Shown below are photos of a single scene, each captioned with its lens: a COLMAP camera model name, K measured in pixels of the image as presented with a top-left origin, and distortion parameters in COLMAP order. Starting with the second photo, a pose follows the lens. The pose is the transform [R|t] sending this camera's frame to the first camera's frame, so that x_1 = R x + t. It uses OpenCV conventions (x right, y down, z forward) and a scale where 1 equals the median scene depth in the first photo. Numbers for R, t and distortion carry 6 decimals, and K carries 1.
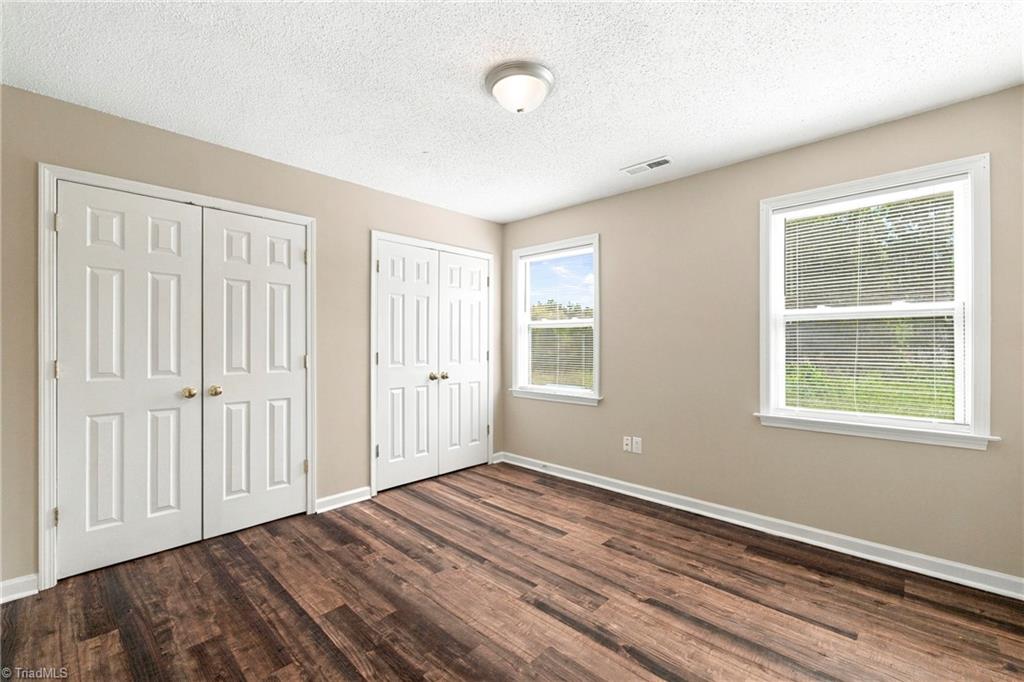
lens RADIAL K [[434.2, 0, 512.0], [0, 434.2, 341.0], [0, 0, 1]] dist [-0.000147, -0.000023]
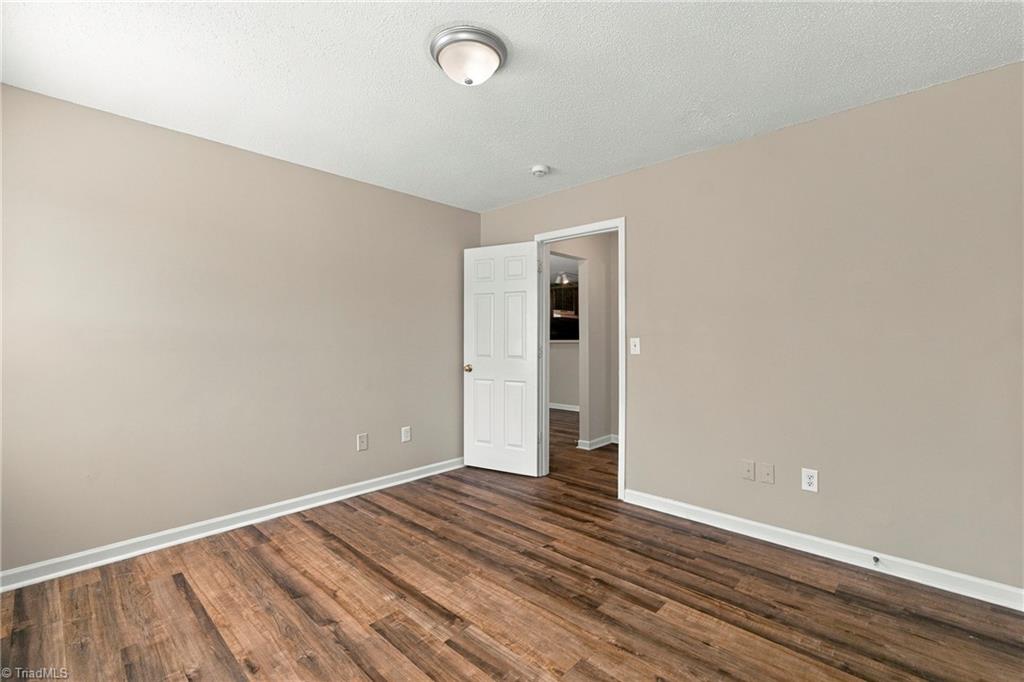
lens RADIAL K [[454.8, 0, 512.0], [0, 454.8, 341.0], [0, 0, 1]] dist [0.009653, 0.000090]
pose [[-0.999971, 0.002830, -0.007038, -0.065321], [0.002870, 0.999980, -0.005715, 0.017685], [0.007021, -0.005735, -0.999959, 2.002583]]
